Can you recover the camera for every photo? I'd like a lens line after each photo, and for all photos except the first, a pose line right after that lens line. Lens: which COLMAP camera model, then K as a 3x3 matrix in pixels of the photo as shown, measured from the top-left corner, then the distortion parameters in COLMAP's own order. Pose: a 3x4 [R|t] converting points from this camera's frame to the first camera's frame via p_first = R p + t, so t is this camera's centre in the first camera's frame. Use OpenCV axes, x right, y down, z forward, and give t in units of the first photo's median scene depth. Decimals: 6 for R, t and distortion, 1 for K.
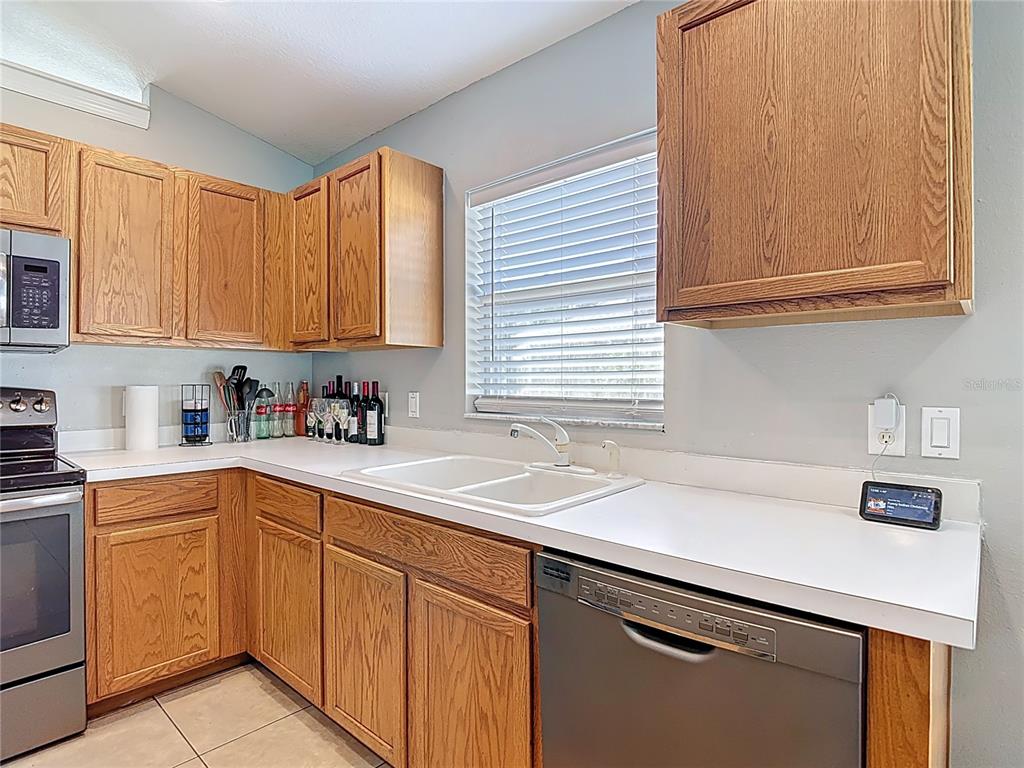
lens RADIAL K [[553.1, 0, 514.7], [0, 553.1, 381.2], [0, 0, 1]] dist [-0.024740, -0.001166]
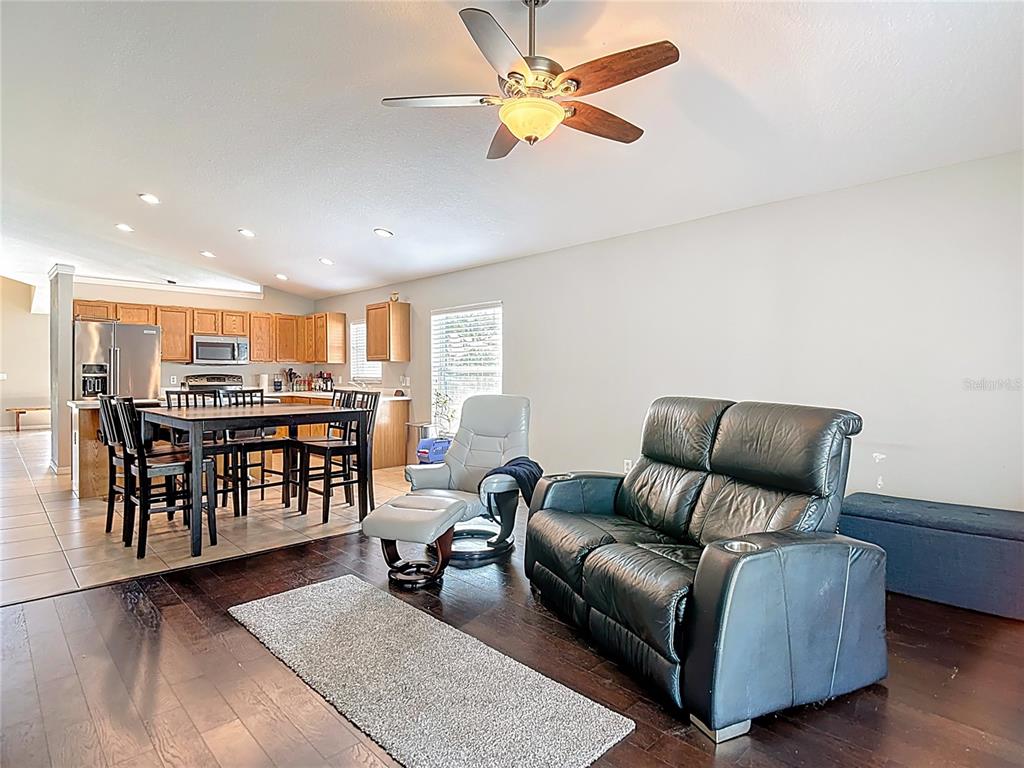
lens RADIAL K [[553.1, 0, 518.6], [0, 553.1, 381.2], [0, 0, 1]] dist [-0.024740, -0.001166]
pose [[0.998410, -0.000609, -0.056358, 1.290702], [0.001598, 0.999846, 0.017496, -0.007643], [0.056338, -0.017558, 0.998257, -2.726174]]
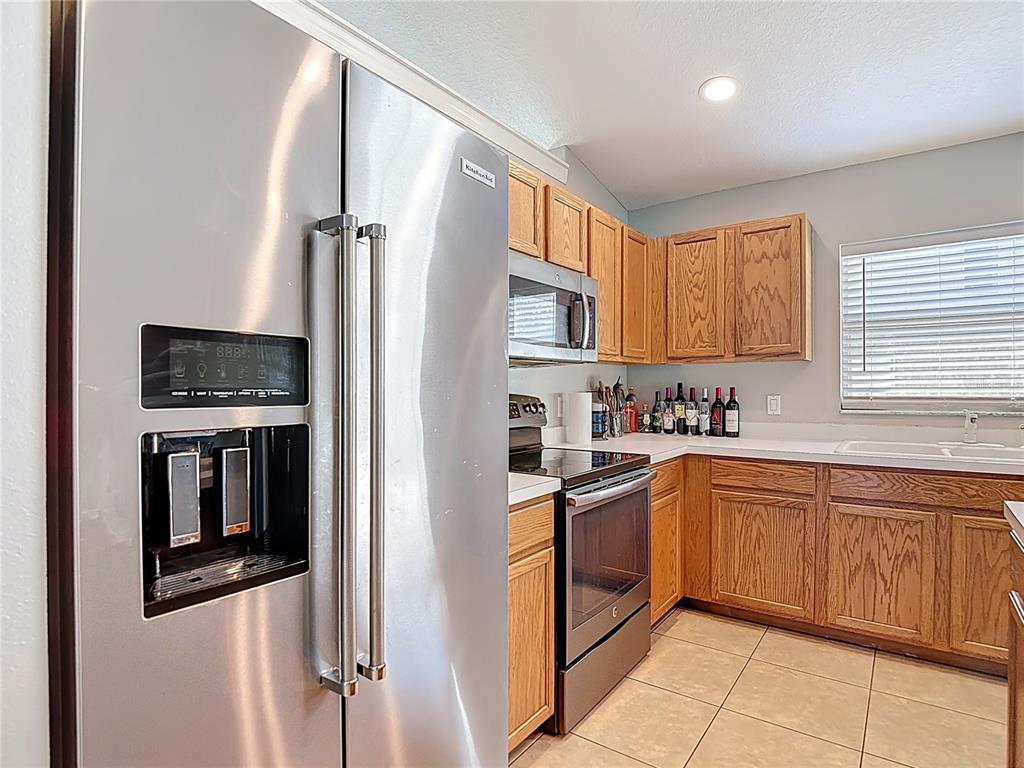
lens RADIAL K [[553.1, 0, 508.8], [0, 553.1, 393.0], [0, 0, 1]] dist [-0.024740, -0.001166]
pose [[0.994845, -0.013274, 0.100531, -1.061435], [0.011900, 0.999828, 0.014255, -0.012429], [-0.100702, -0.012985, 0.994832, -0.261253]]
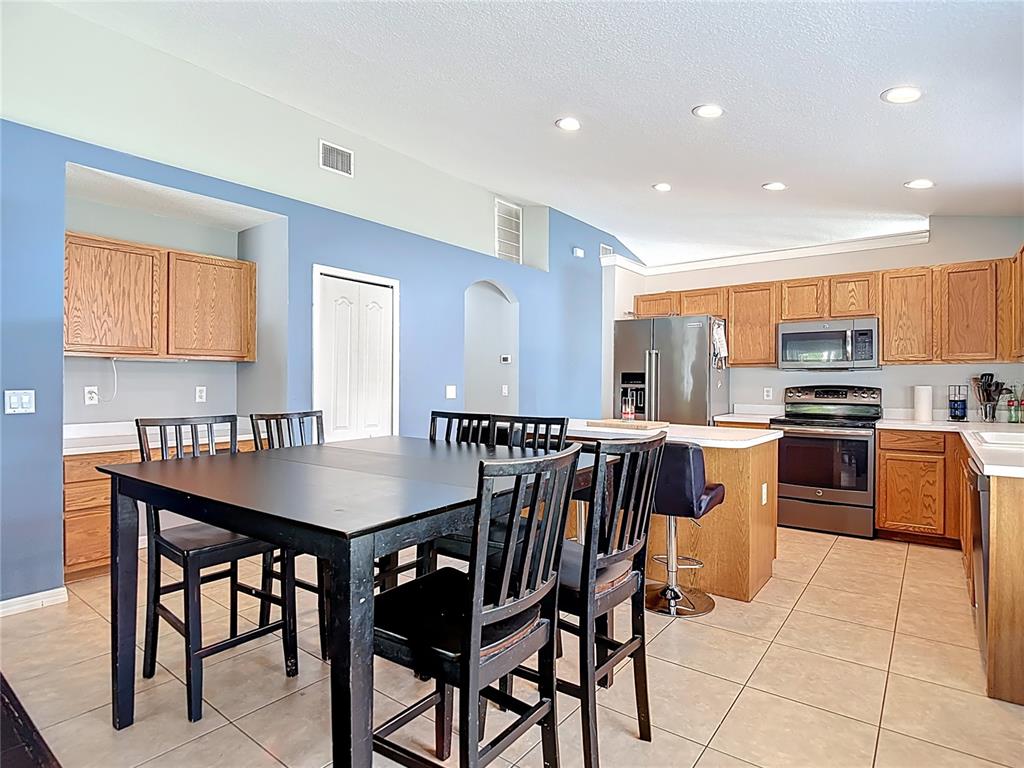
lens RADIAL K [[553.1, 0, 517.4], [0, 553.1, 383.2], [0, 0, 1]] dist [-0.024740, -0.001166]
pose [[0.075978, -0.004591, -0.997099, 1.143194], [0.000767, 0.999989, -0.004546, 0.006631], [0.997109, -0.000419, 0.075981, -0.549132]]
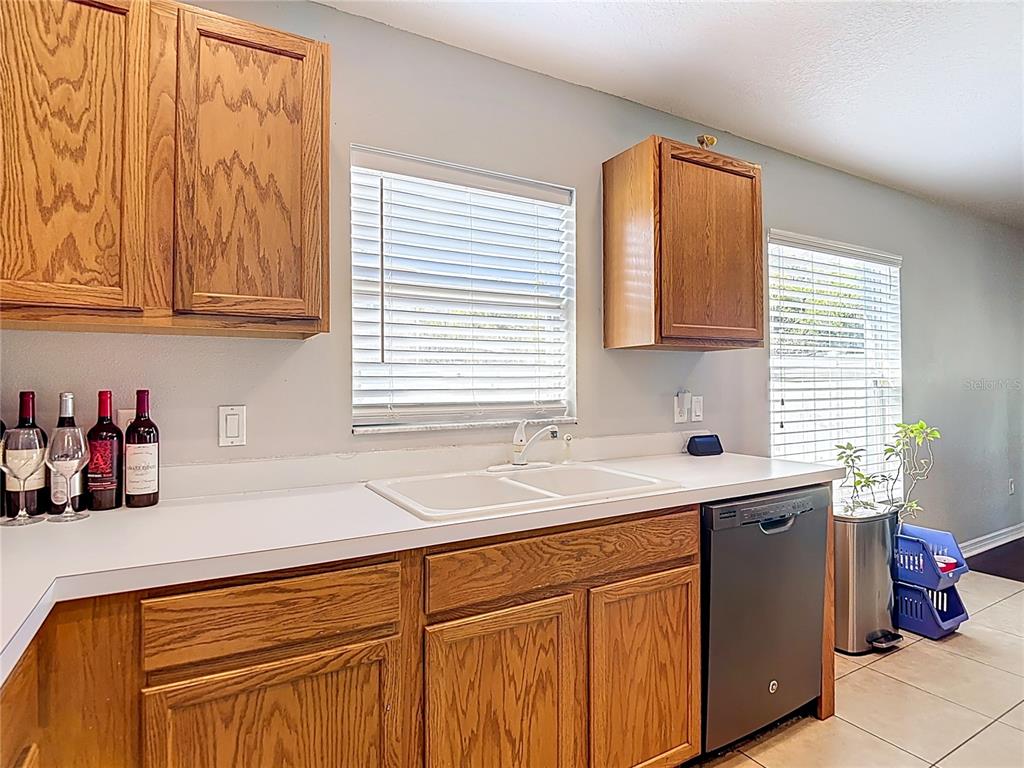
lens RADIAL K [[553.1, 0, 506.0], [0, 553.1, 378.4], [0, 0, 1]] dist [-0.024740, -0.001166]
pose [[0.325986, 0.006592, 0.945352, -0.775565], [0.010292, 0.999892, -0.010522, -0.002227], [-0.945319, 0.013159, 0.325882, 0.556568]]
